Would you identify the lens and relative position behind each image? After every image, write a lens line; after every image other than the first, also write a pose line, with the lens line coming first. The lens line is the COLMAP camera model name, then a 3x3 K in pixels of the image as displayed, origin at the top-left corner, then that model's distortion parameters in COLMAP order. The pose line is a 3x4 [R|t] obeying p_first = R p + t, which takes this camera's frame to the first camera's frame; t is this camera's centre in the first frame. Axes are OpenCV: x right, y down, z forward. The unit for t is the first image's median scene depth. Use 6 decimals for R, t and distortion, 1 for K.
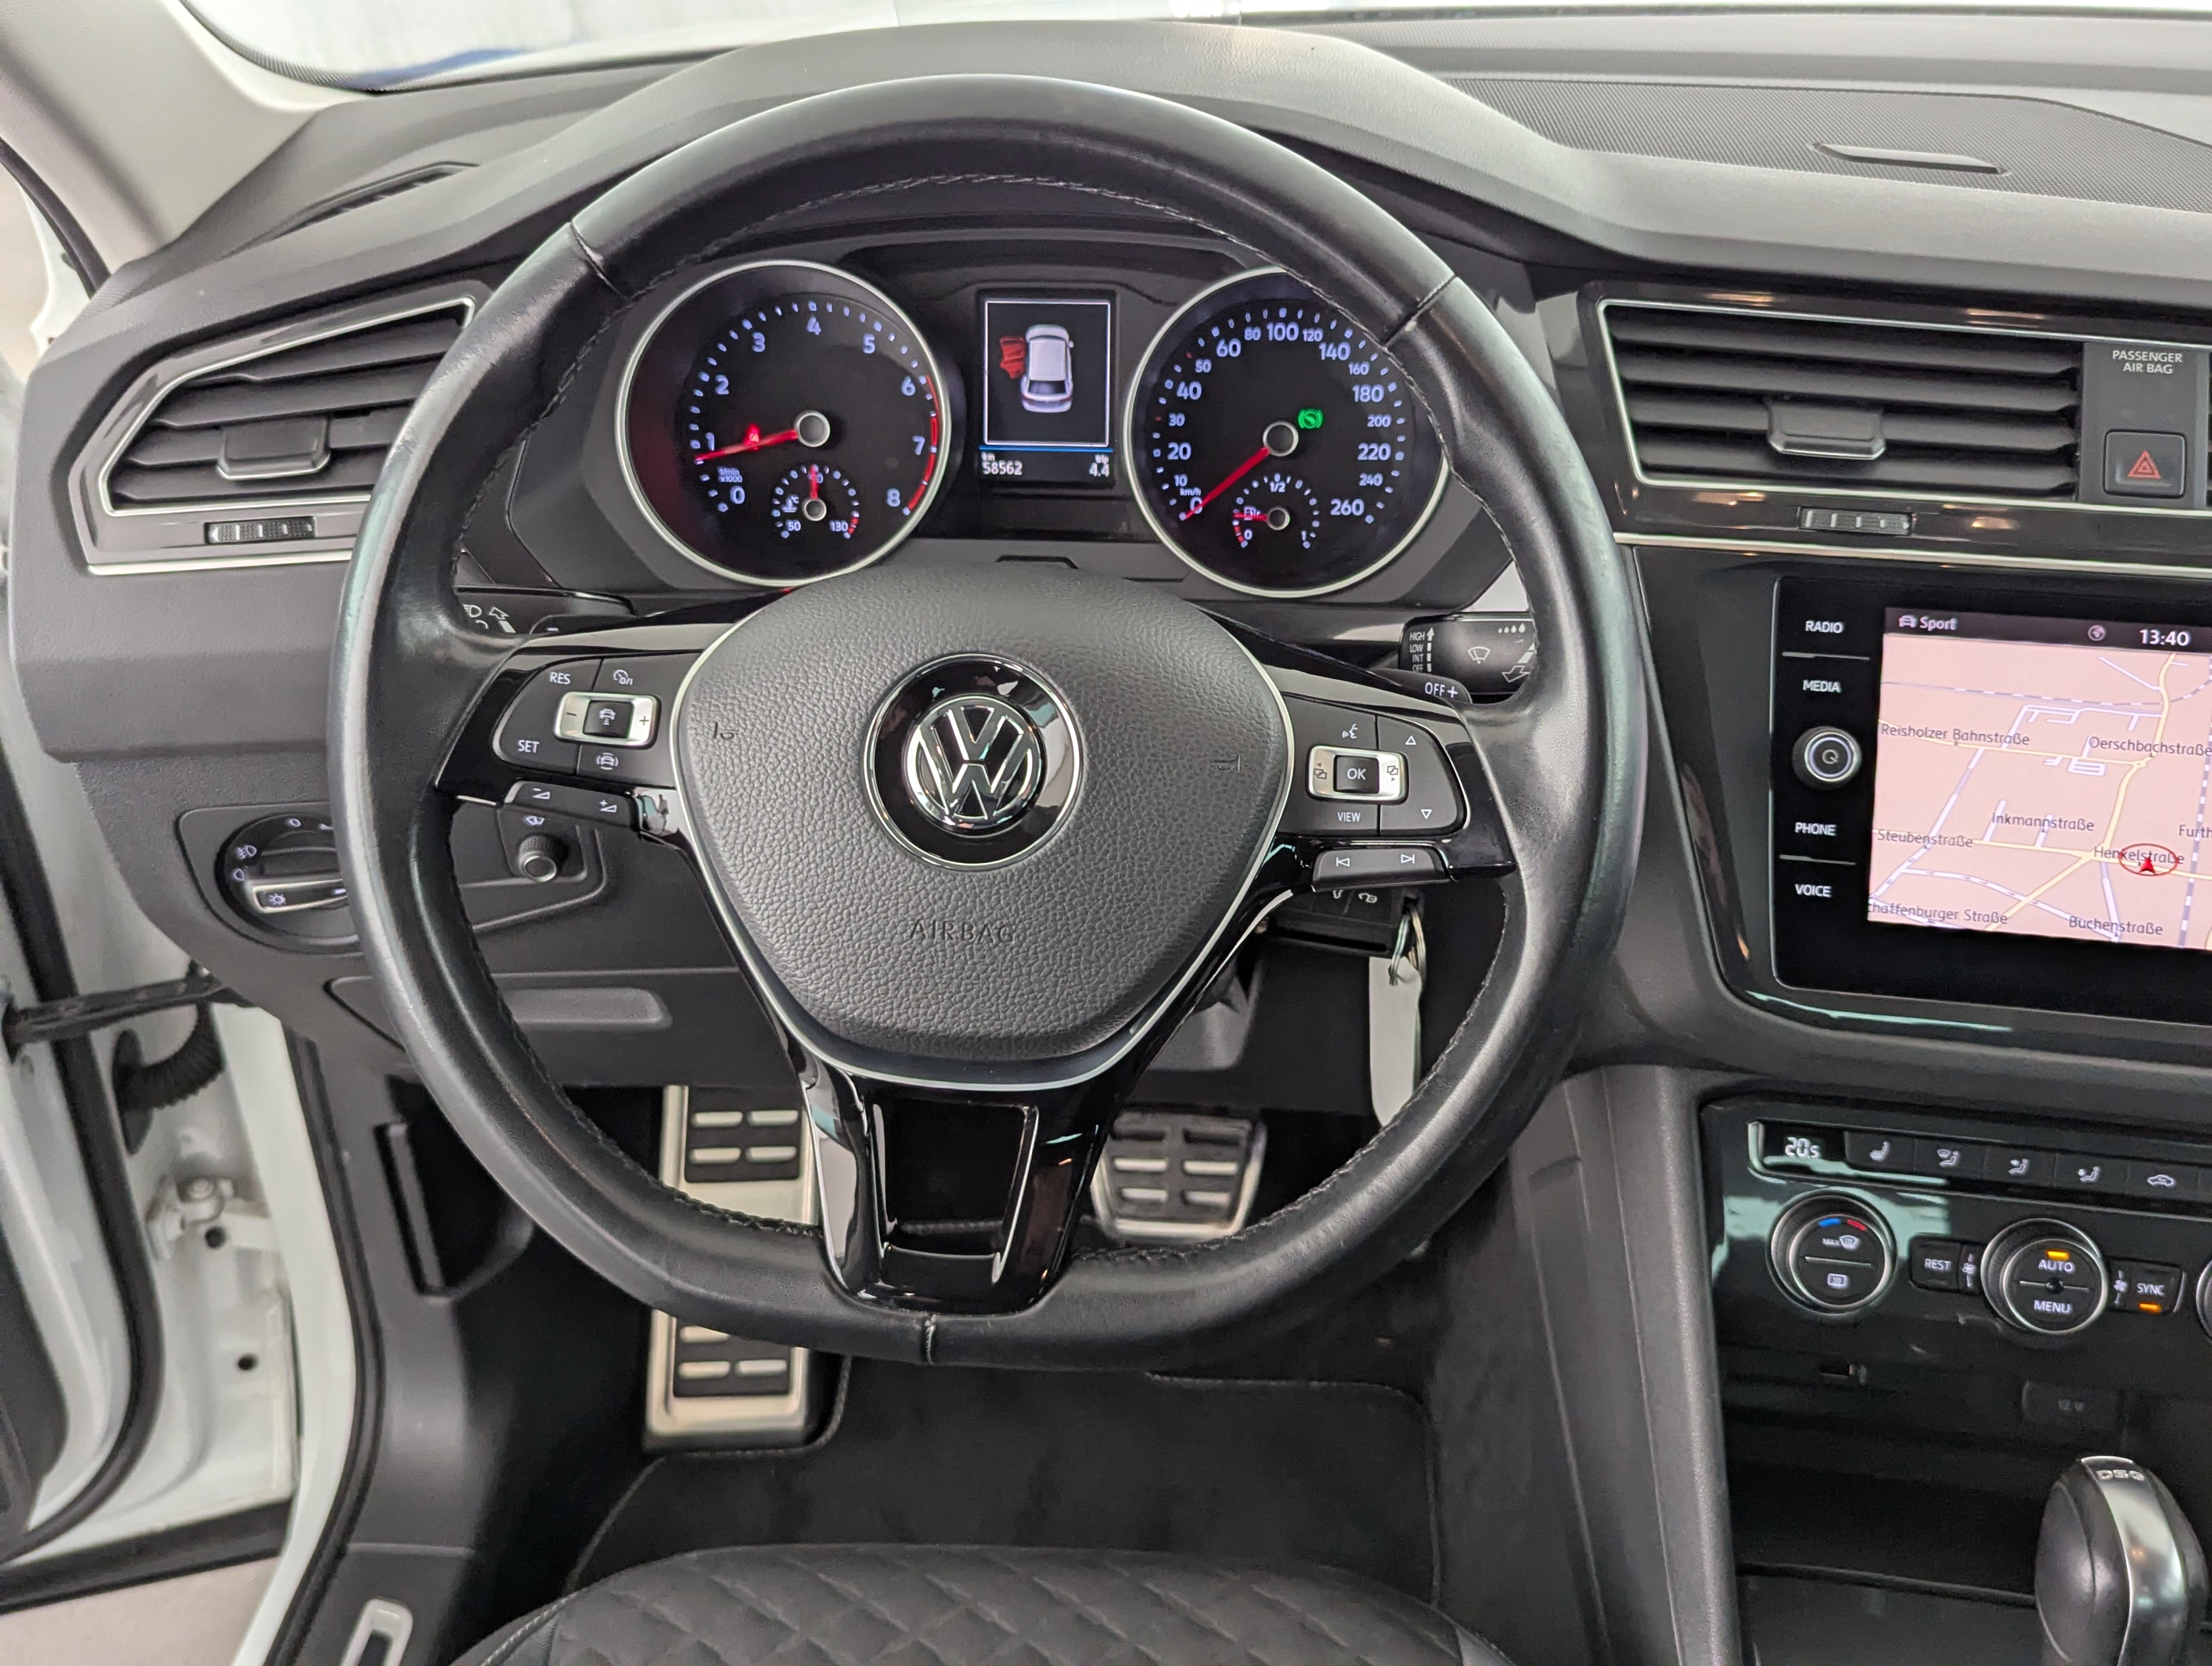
lens RADIAL K [[2039.4, 0, 1073.1], [0, 2039.4, 781.2], [0, 0, 1]] dist [0.016988, -0.012329]
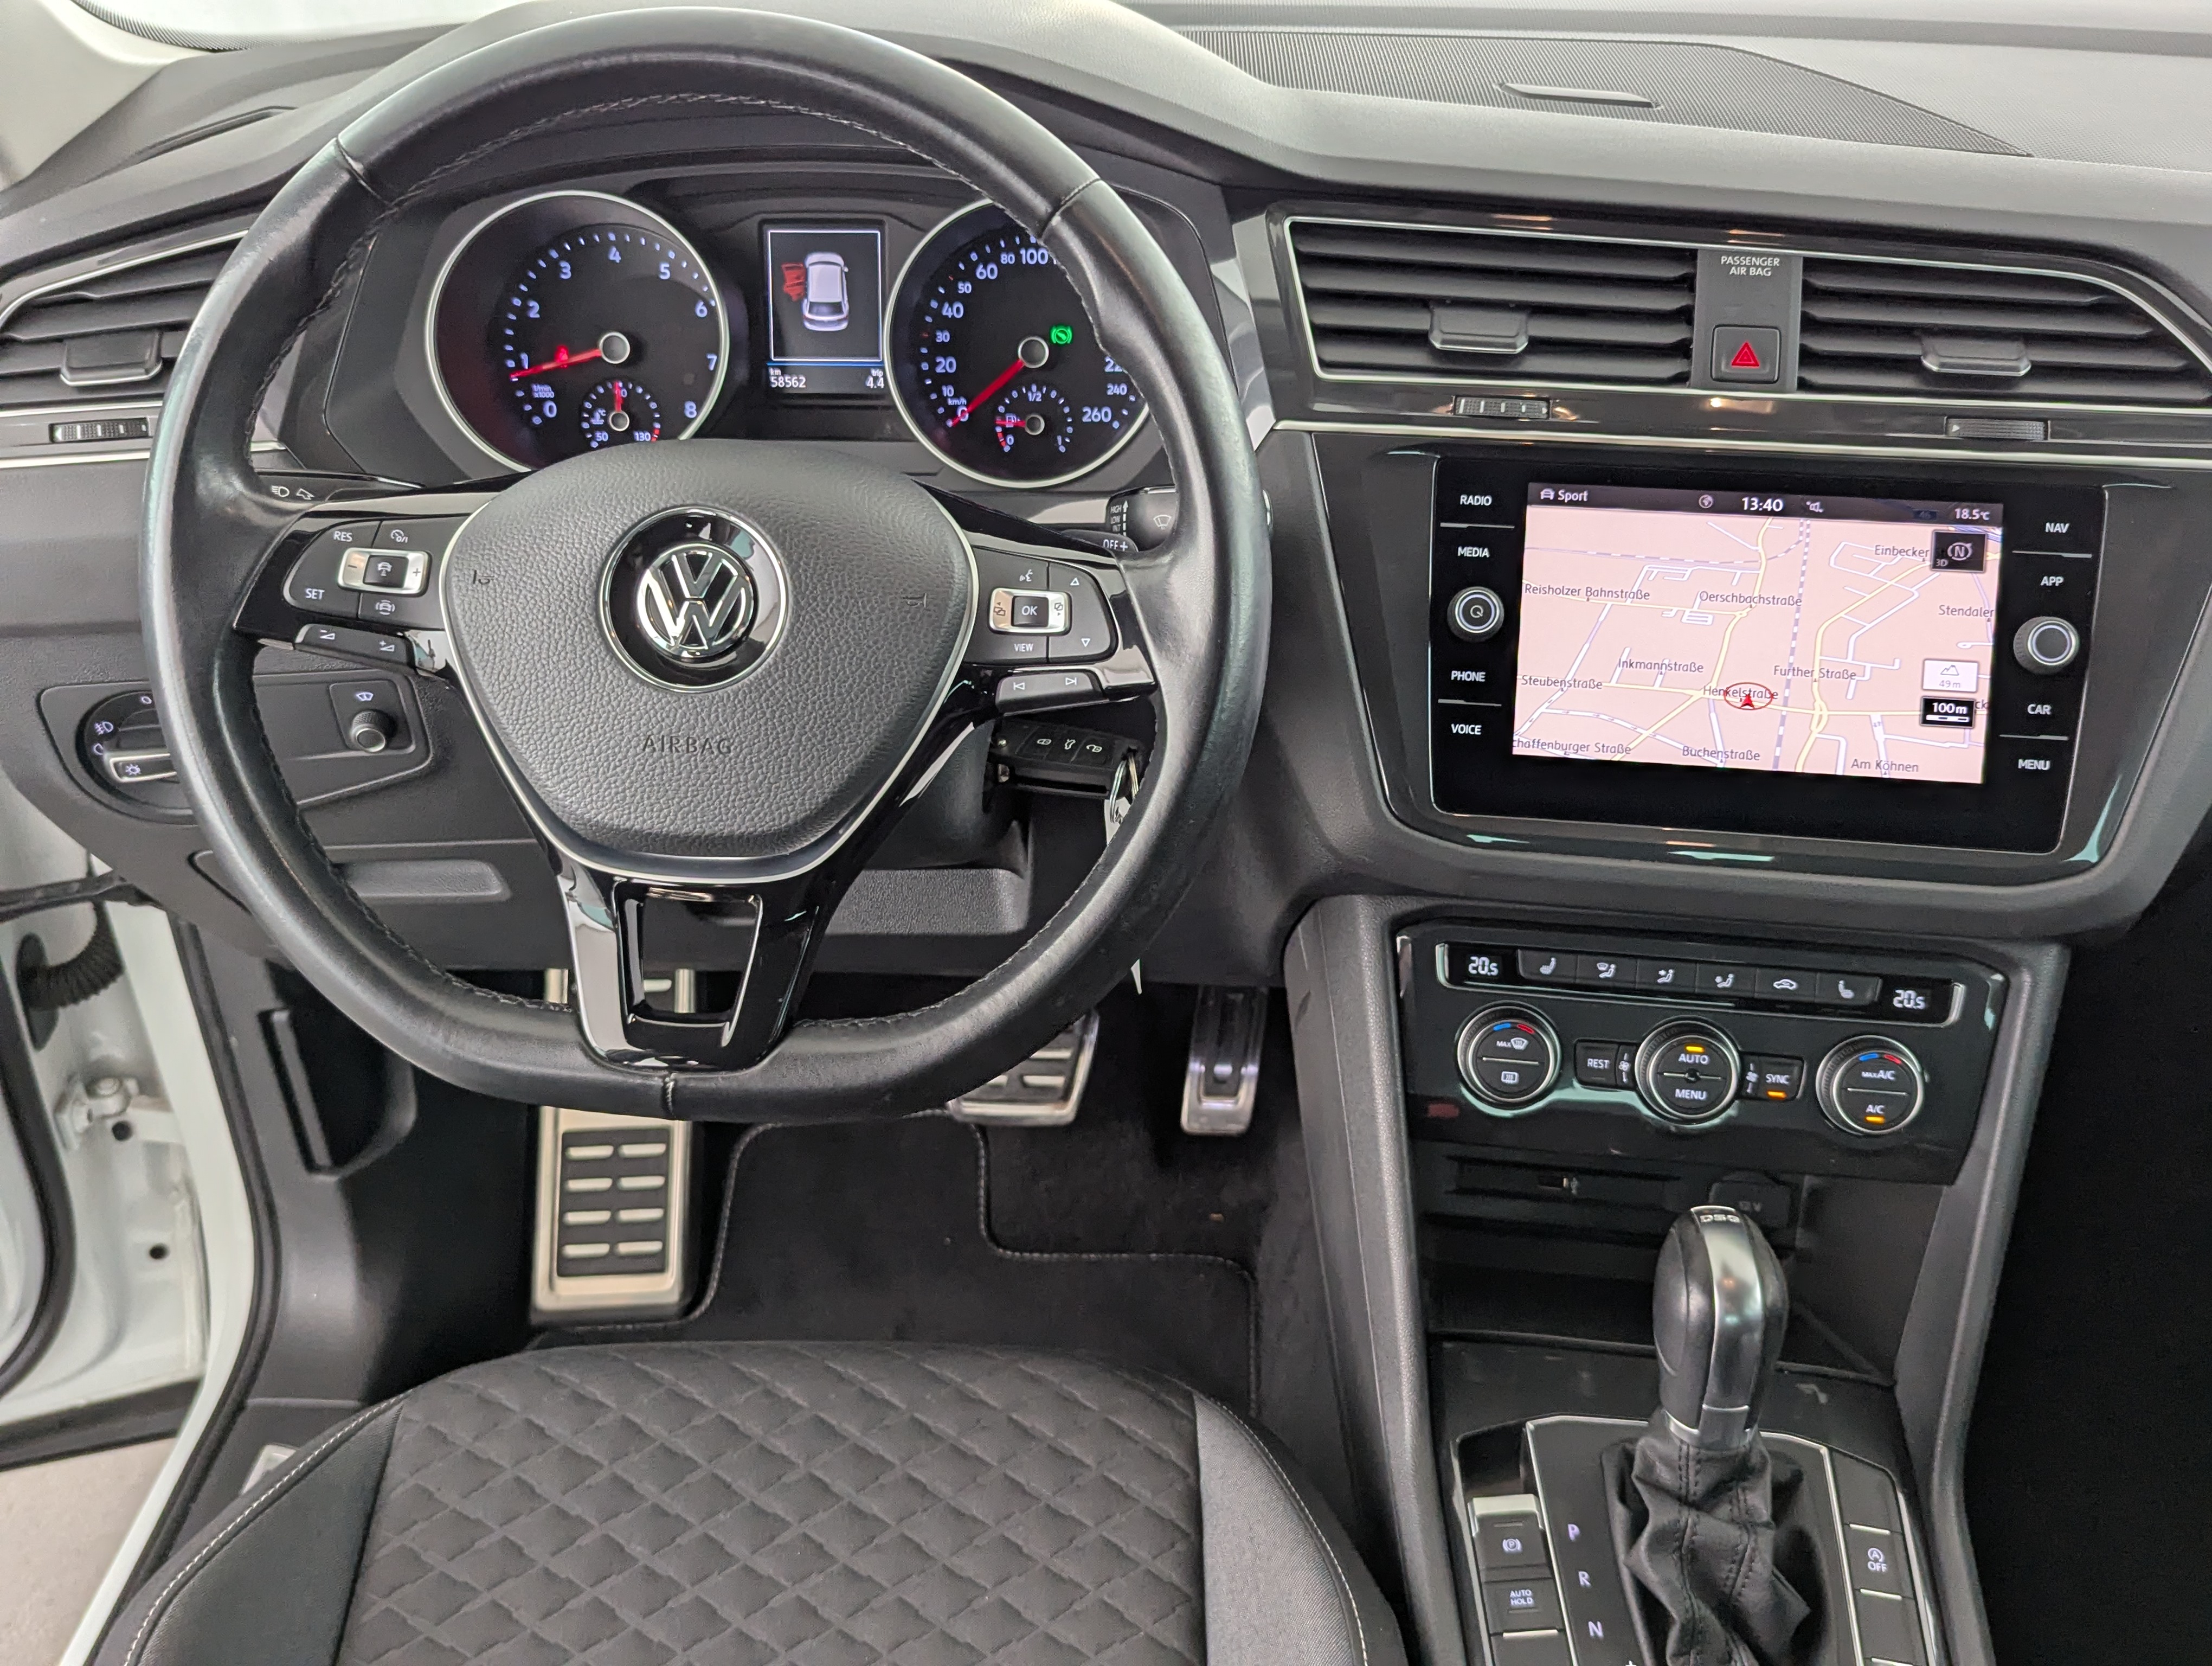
lens RADIAL K [[2039.4, 0, 1101.1], [0, 2039.4, 837.3], [0, 0, 1]] dist [0.016988, -0.012329]
pose [[0.999643, -0.014132, 0.022686, 0.120588], [0.013560, 0.999592, 0.025159, 0.077617], [-0.023032, -0.024842, 0.999426, -0.139962]]
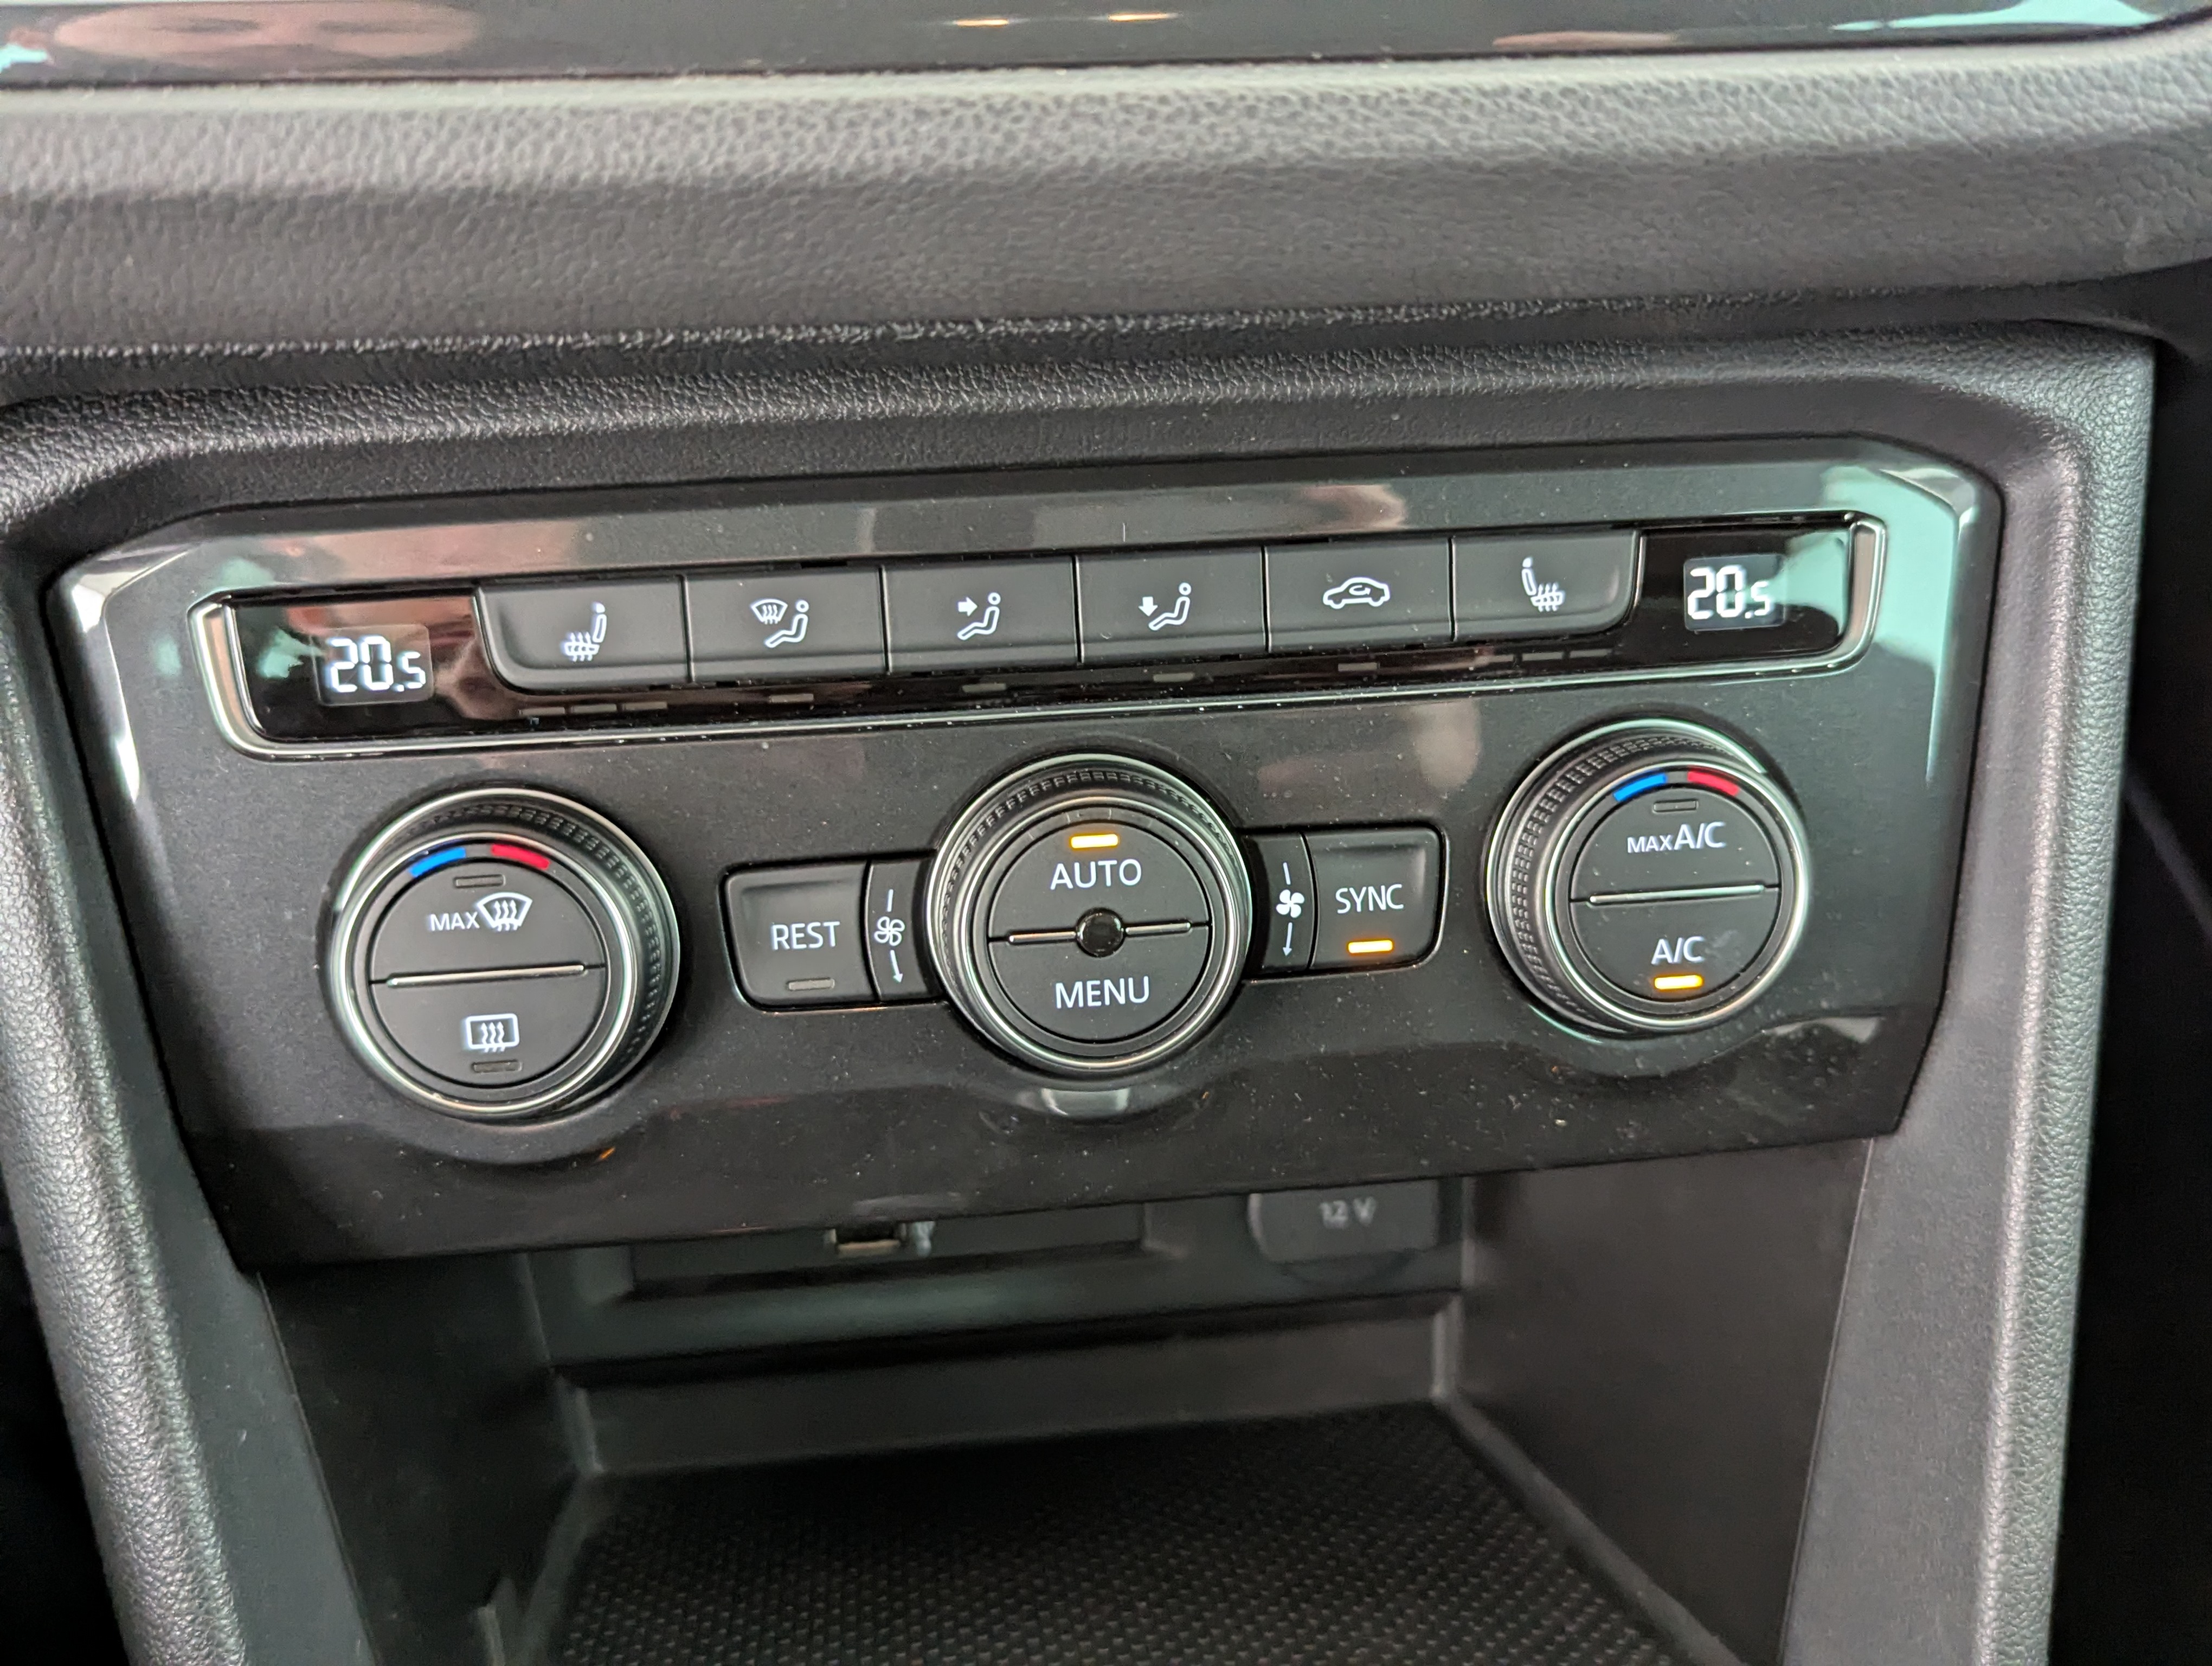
lens RADIAL K [[2039.4, 0, 1112.4], [0, 2039.4, 829.4], [0, 0, 1]] dist [0.016988, -0.012329]
pose [[0.964510, -0.154885, 0.213847, 0.407526], [0.136857, 0.985853, 0.096769, 0.194903], [-0.225810, -0.064069, 0.972062, 0.661158]]
